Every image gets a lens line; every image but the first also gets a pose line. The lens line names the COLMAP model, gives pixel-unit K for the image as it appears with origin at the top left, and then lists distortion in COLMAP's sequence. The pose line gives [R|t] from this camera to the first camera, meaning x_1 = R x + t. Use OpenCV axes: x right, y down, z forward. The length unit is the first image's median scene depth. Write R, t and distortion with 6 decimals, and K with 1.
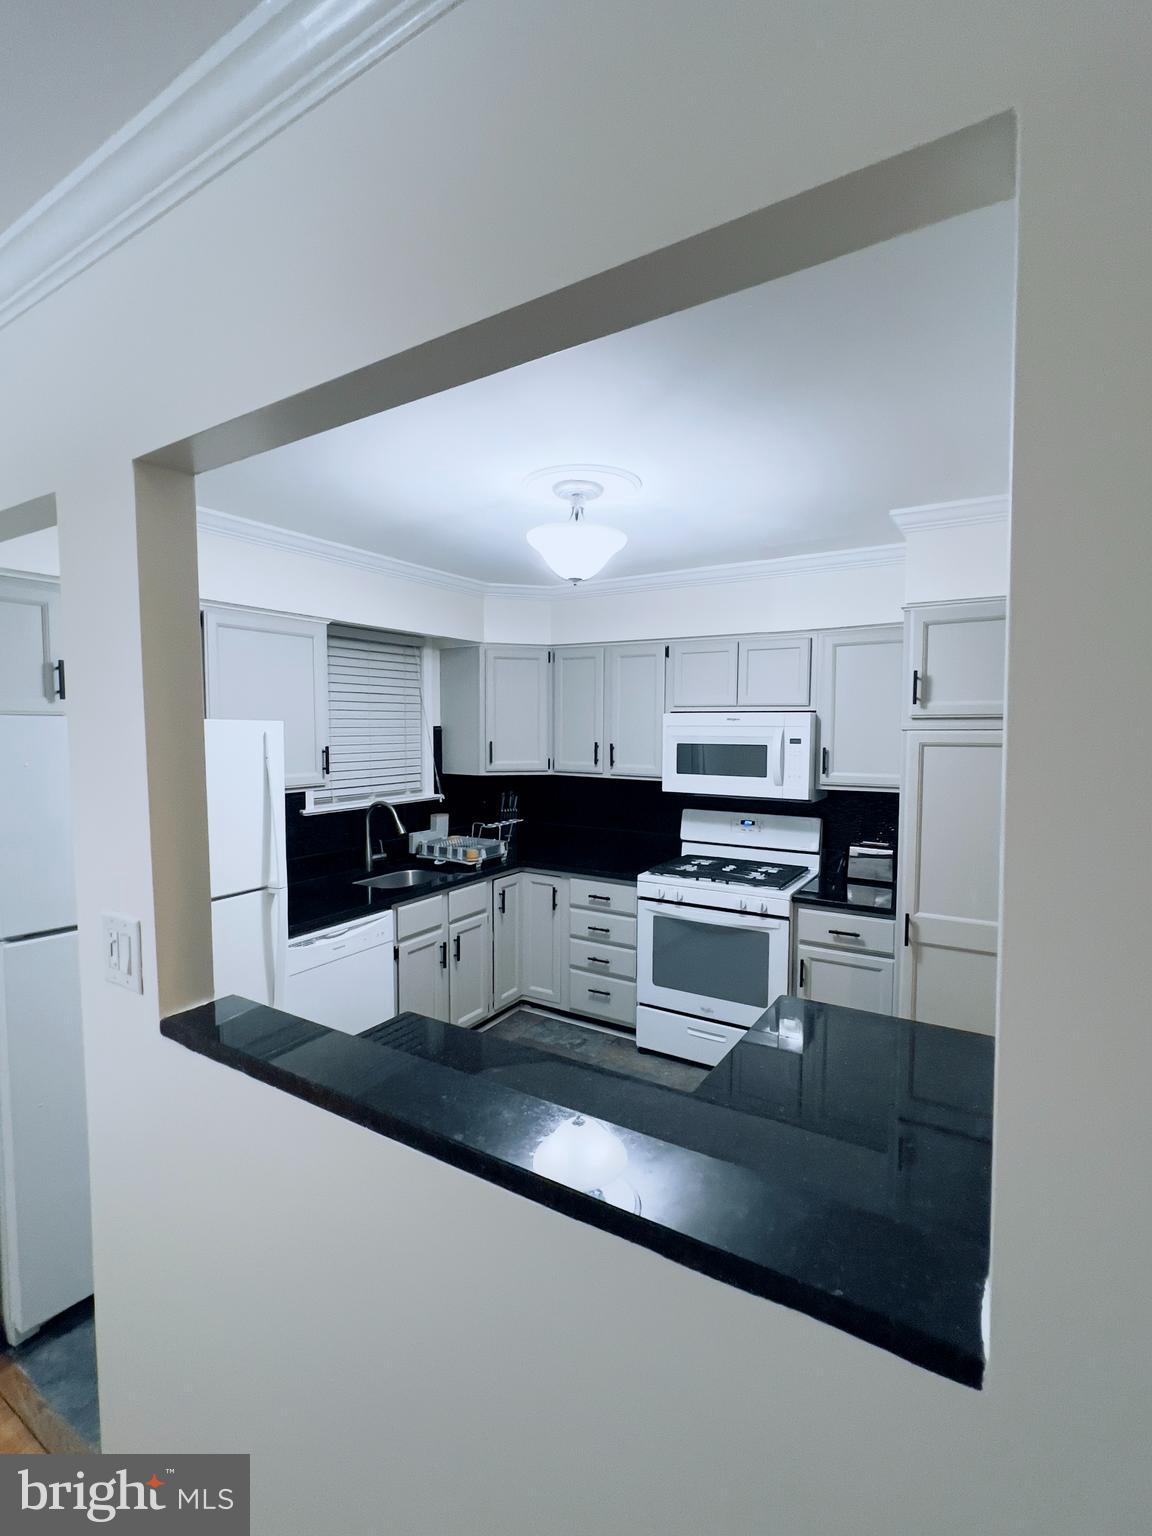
lens RADIAL K [[716.0, 0, 576.0], [0, 716.0, 768.0], [0, 0, 1]] dist [0.003143, 0.000085]
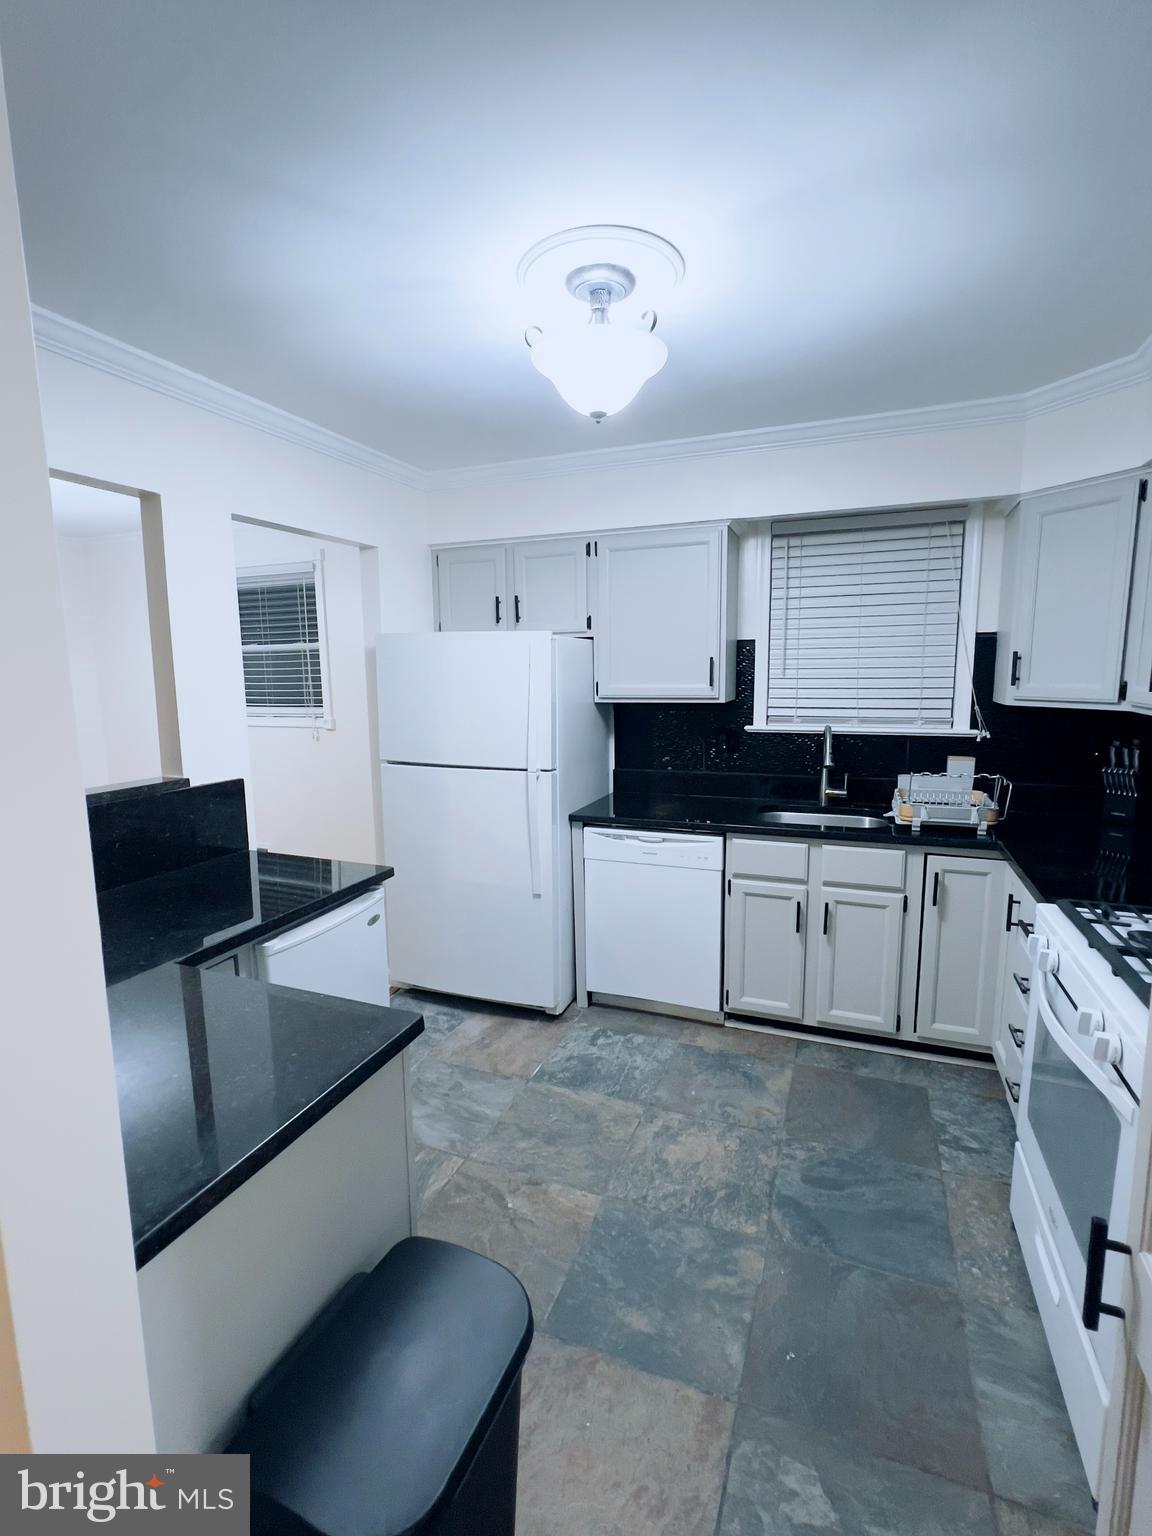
lens RADIAL K [[716.0, 0, 576.0], [0, 716.0, 768.0], [0, 0, 1]] dist [0.003143, 0.000085]
pose [[0.184261, 0.138110, -0.973126, 0.495760], [-0.047954, 0.990163, 0.131448, -0.000150], [0.981707, 0.022444, 0.189071, 0.552347]]
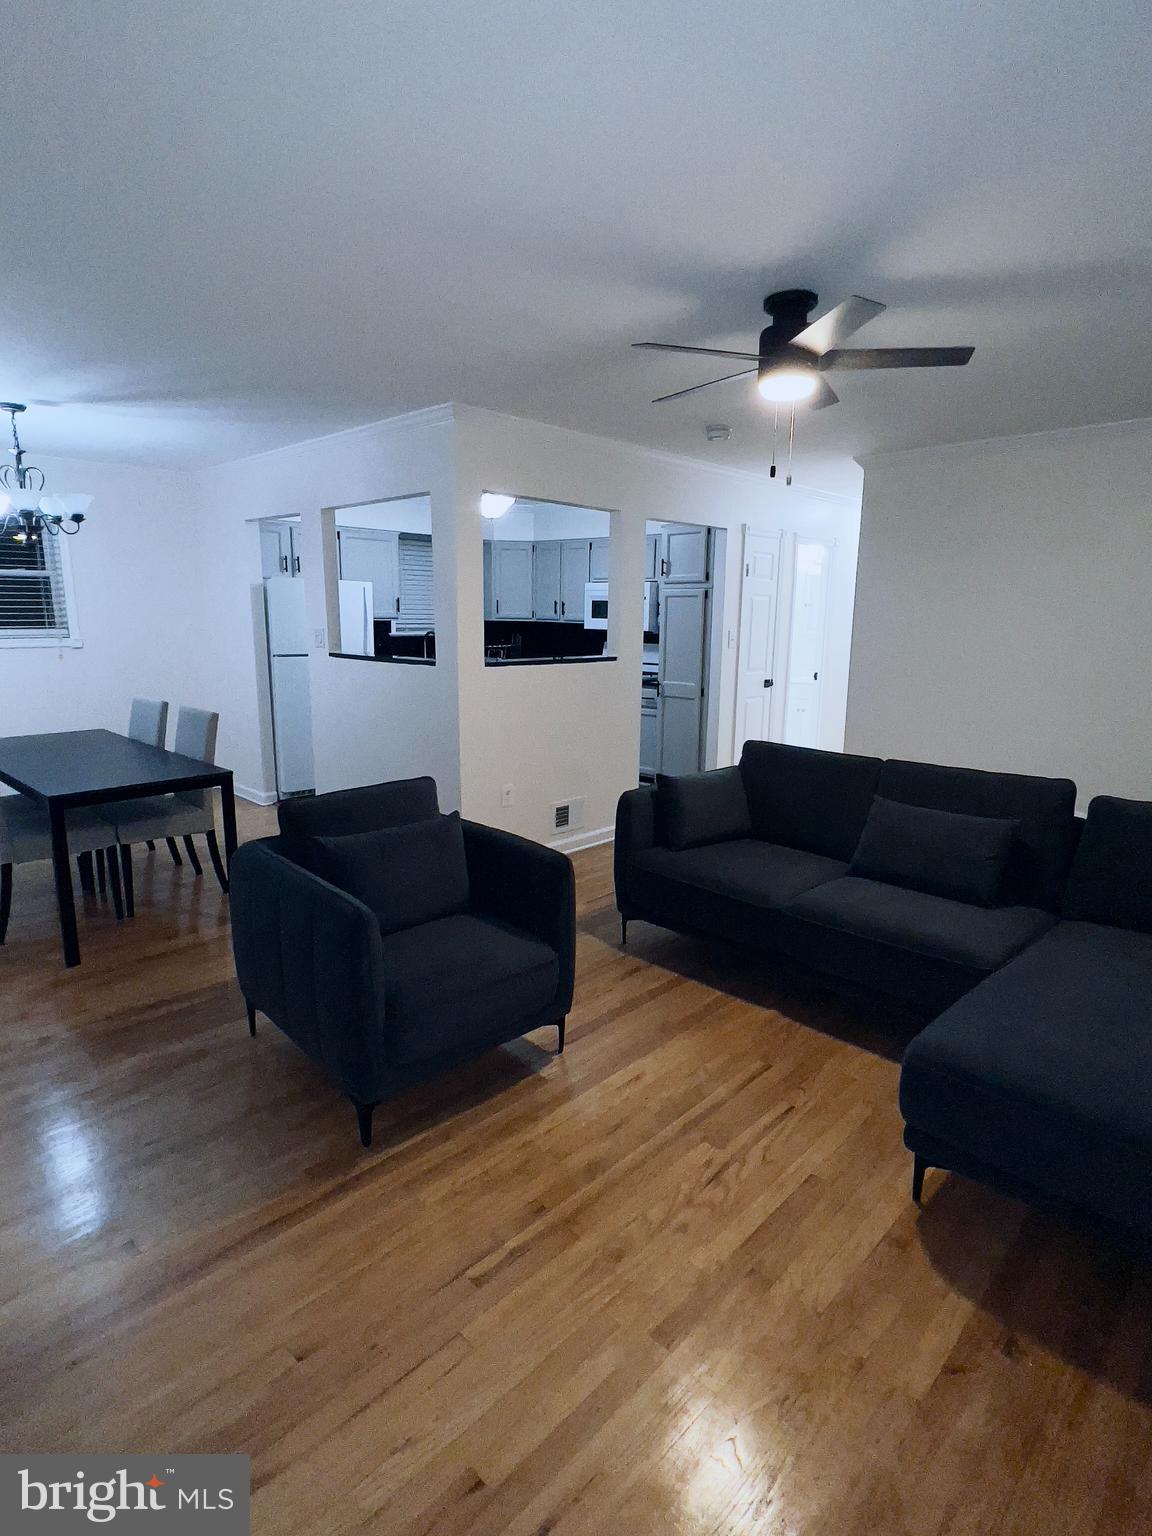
lens RADIAL K [[792.4, 0, 576.0], [0, 792.4, 768.0], [0, 0, 1]] dist [0.001103, -0.000104]
pose [[0.979280, 0.051493, -0.195857, 0.503150], [-0.025227, 0.990618, 0.134309, 0.111978], [0.200936, -0.126585, 0.971391, -0.934390]]
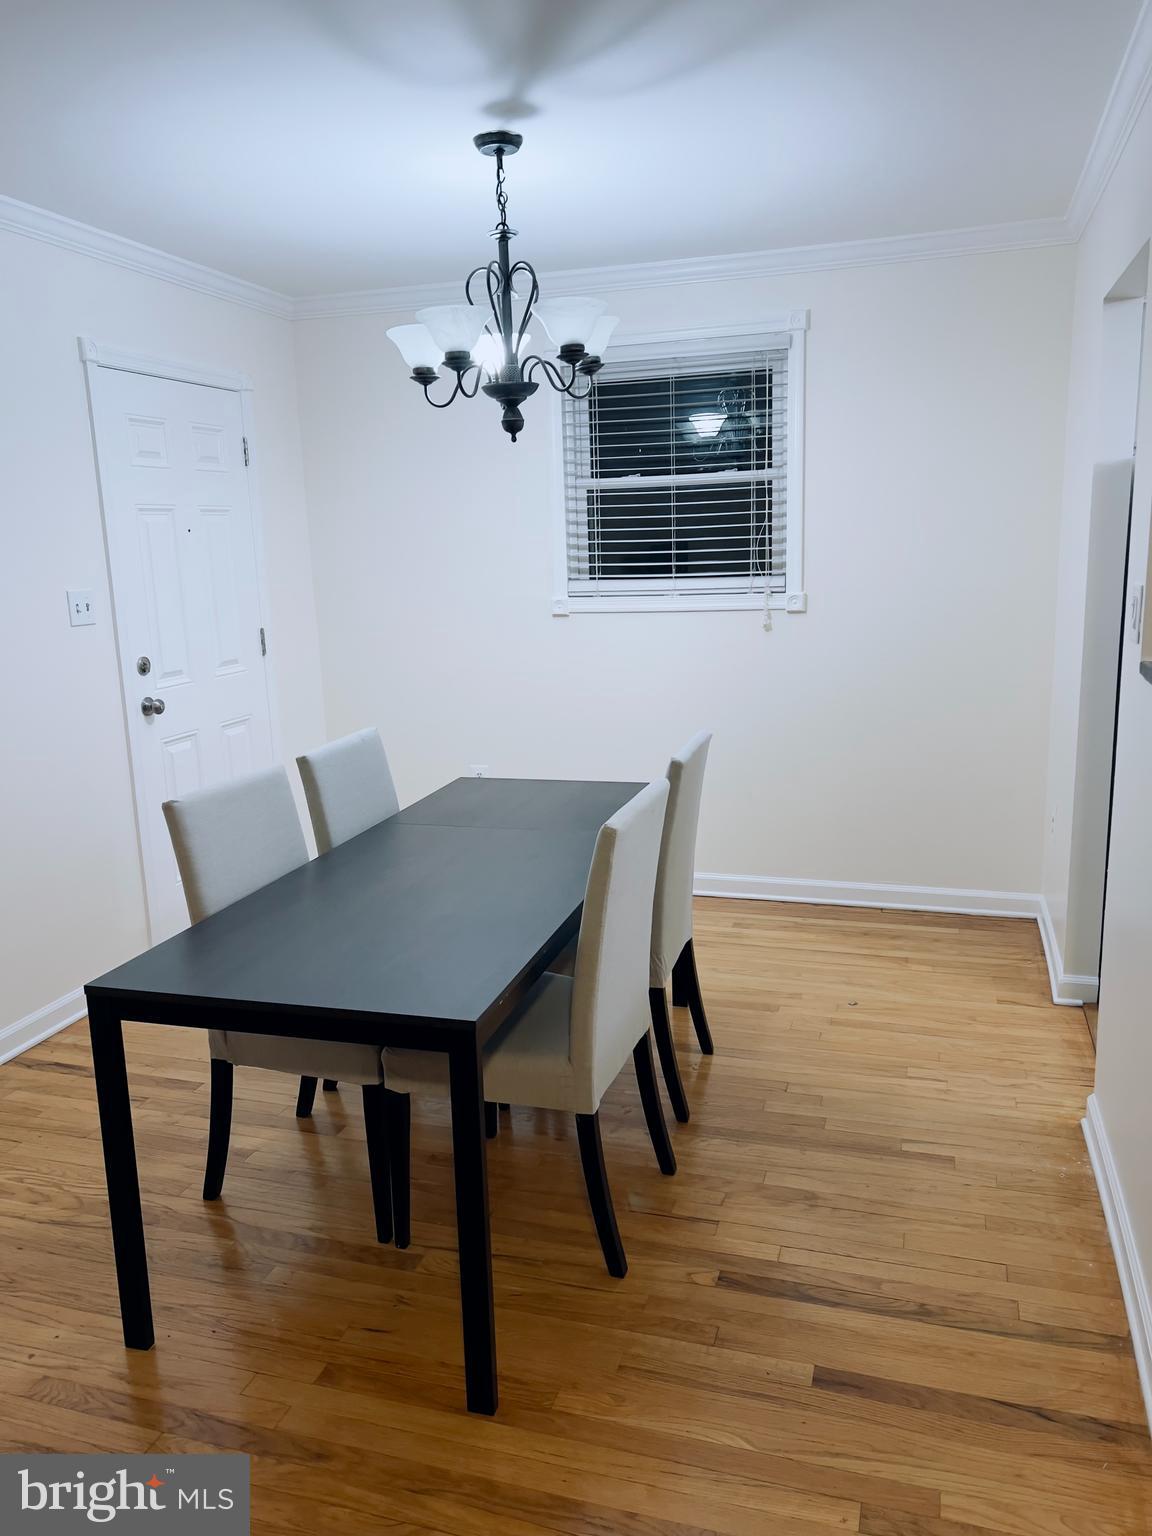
lens RADIAL K [[1136.5, 0, 576.0], [0, 1136.5, 768.0], [0, 0, 1]] dist [0.028463, 0.000282]
pose [[0.246517, 0.193569, -0.949610, 0.339410], [-0.028301, 0.980870, 0.192595, 0.050947], [0.968725, -0.020603, 0.247280, -0.132055]]
